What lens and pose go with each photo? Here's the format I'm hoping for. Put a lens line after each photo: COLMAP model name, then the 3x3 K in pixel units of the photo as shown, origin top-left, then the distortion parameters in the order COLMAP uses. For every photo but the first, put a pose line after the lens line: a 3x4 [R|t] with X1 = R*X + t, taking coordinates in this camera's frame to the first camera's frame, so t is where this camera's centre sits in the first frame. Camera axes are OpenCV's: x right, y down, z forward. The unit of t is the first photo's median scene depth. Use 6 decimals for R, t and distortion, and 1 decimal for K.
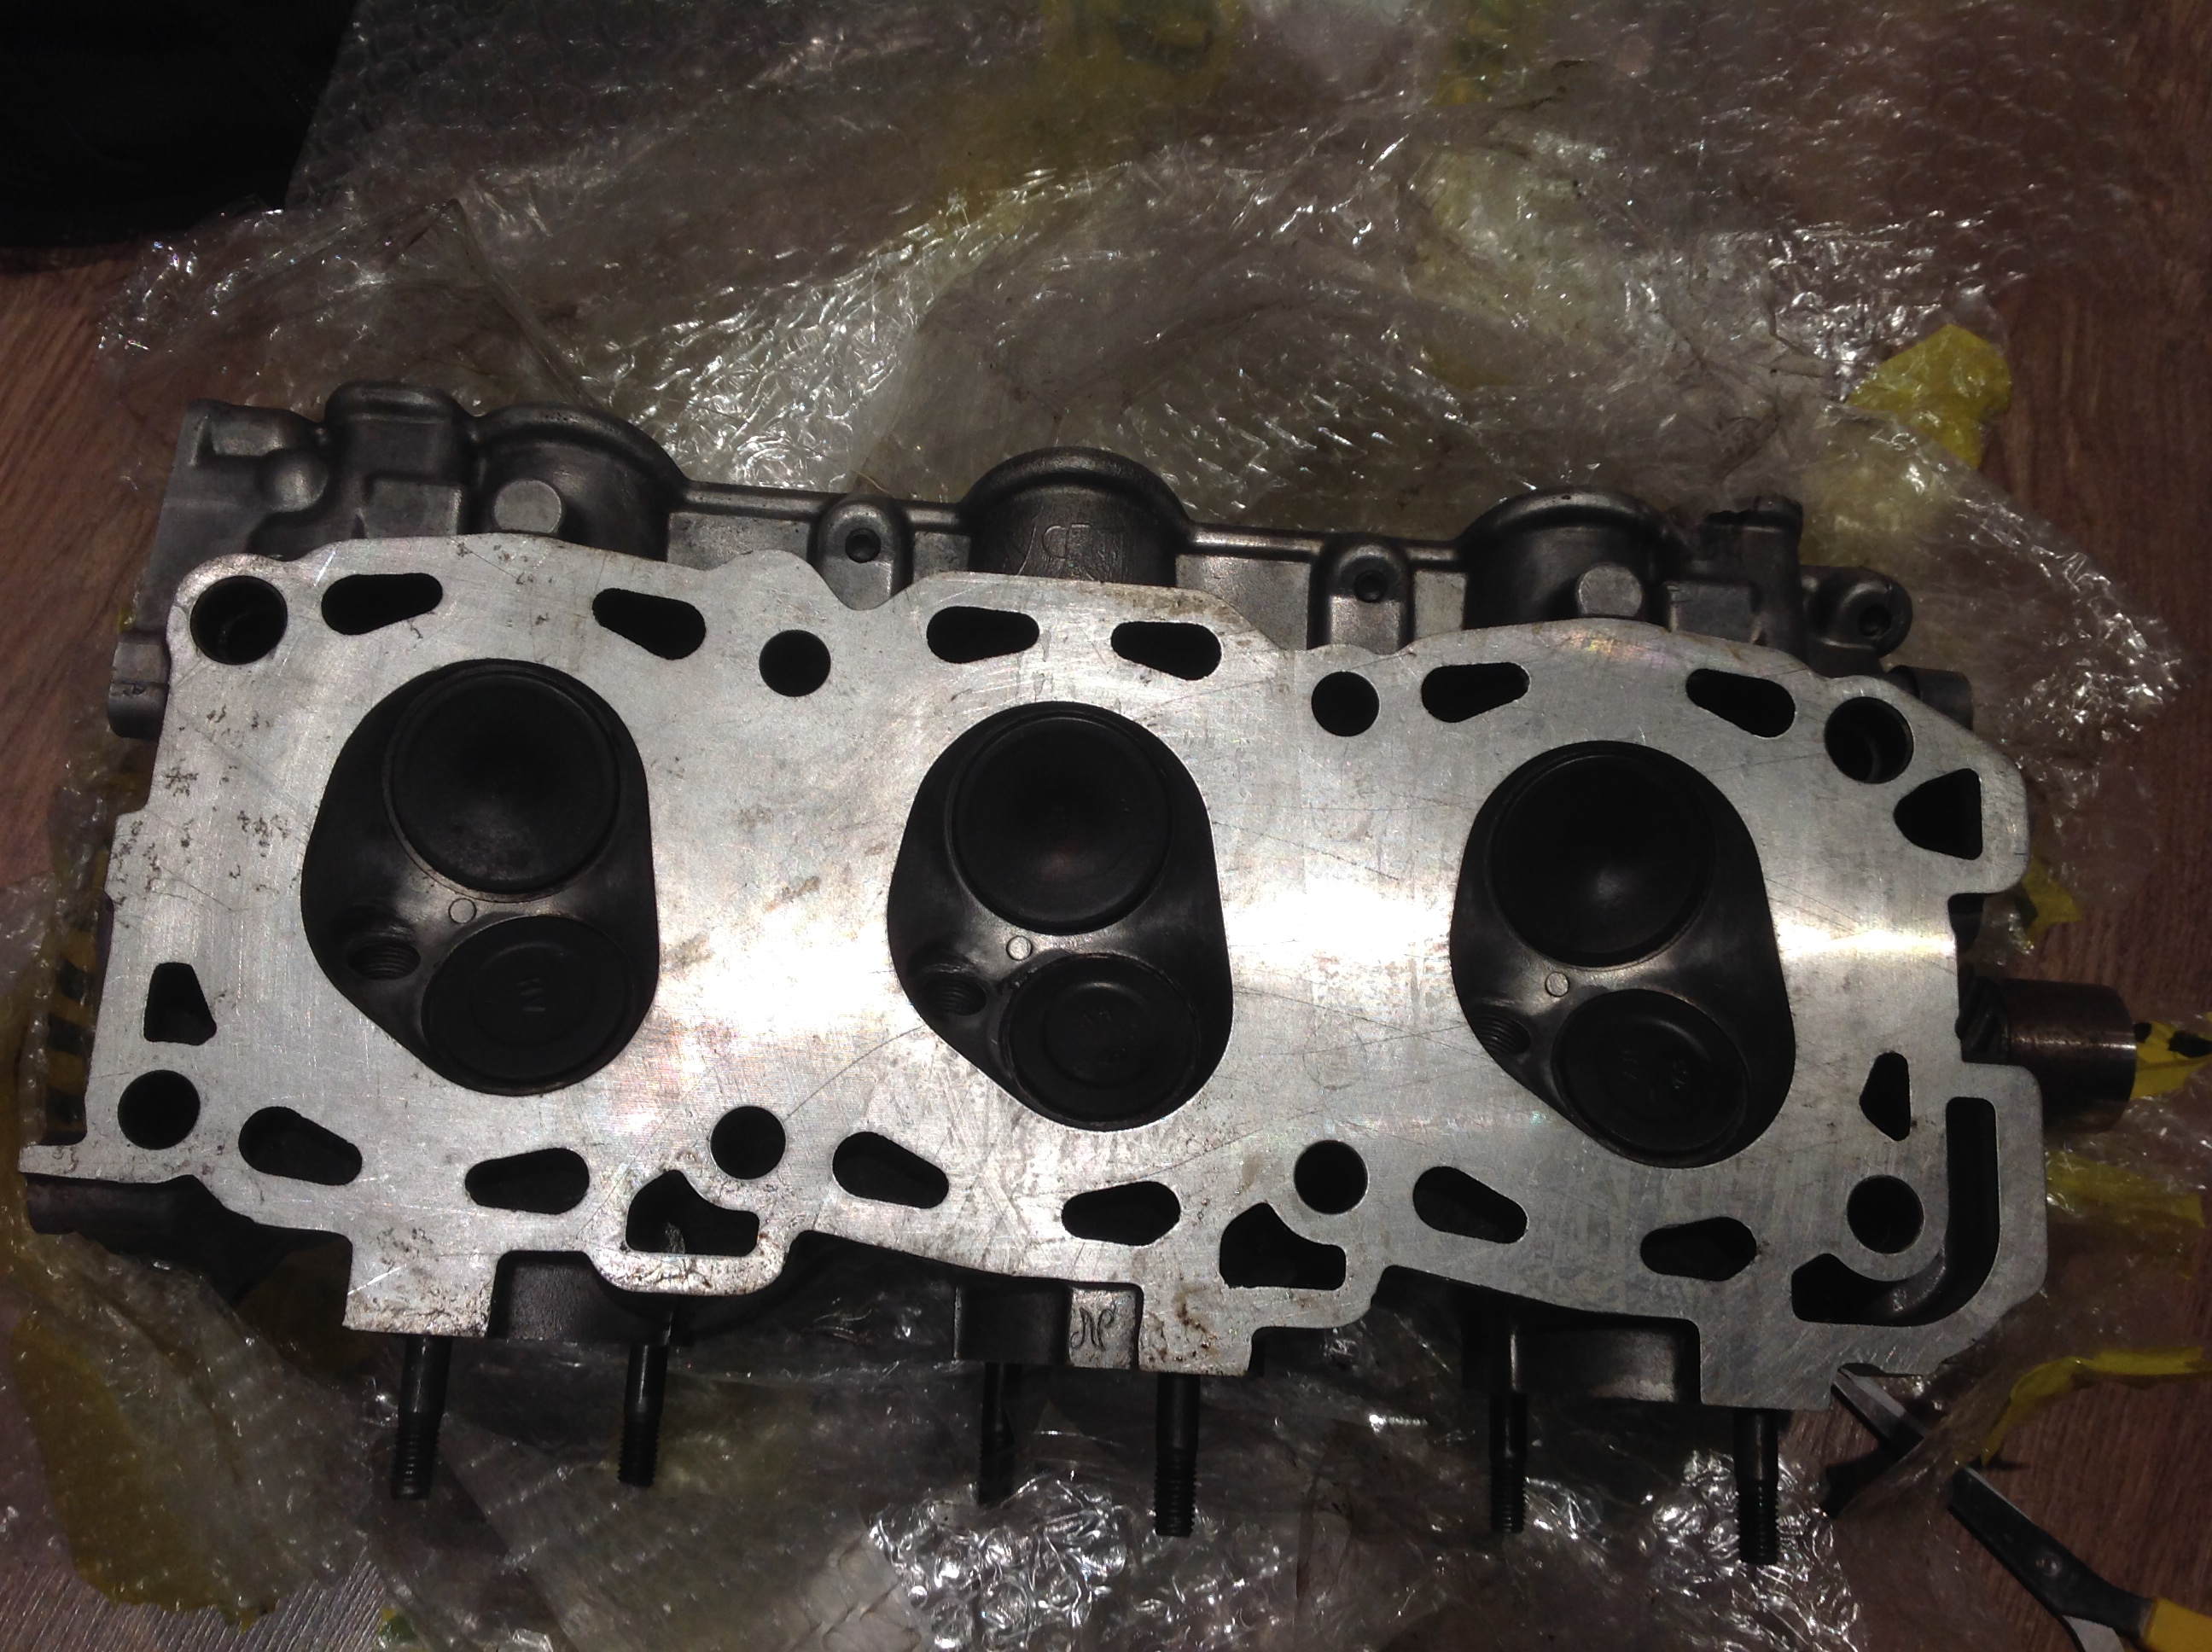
lens RADIAL K [[2223.3, 0, 1106.0], [0, 2223.3, 826.0], [0, 0, 1]] dist [0.119608, -0.380255]
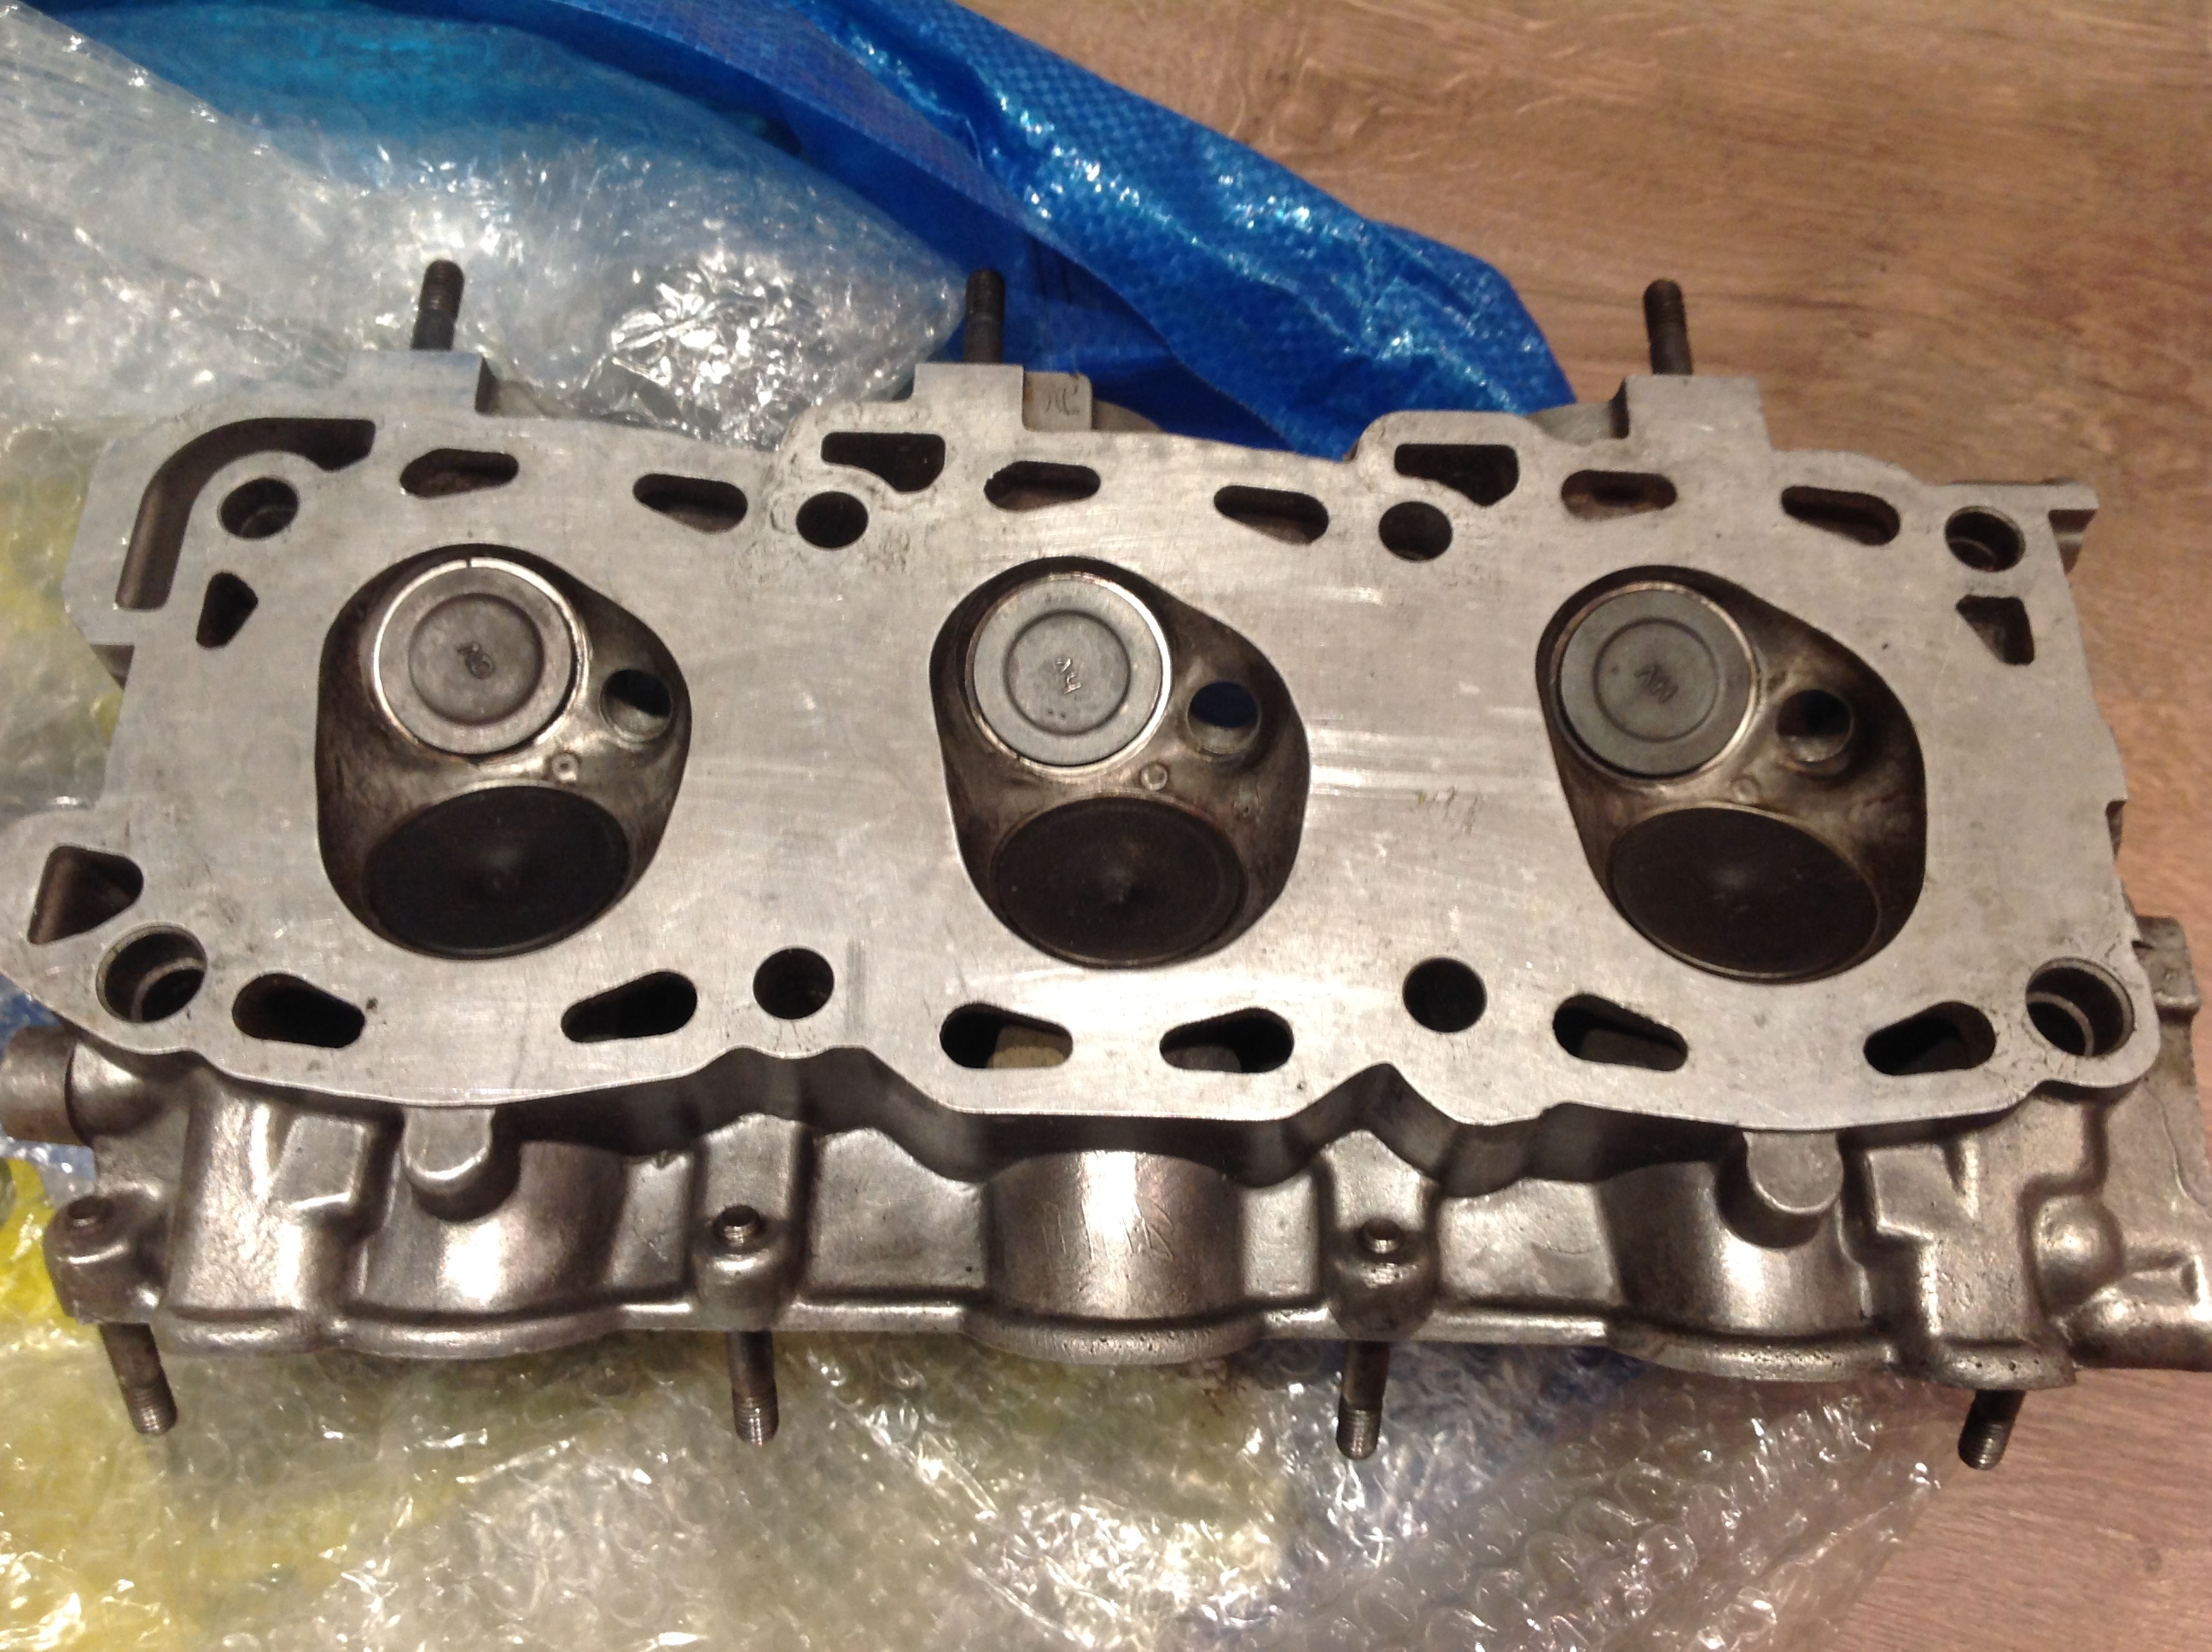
lens RADIAL K [[2223.3, 0, 1106.0], [0, 2223.3, 826.0], [0, 0, 1]] dist [0.119608, -0.380255]
pose [[-0.995686, -0.001572, -0.092775, 0.068821], [-0.061290, -0.739547, 0.670309, -0.599856], [-0.069665, 0.673103, 0.736260, 0.342355]]
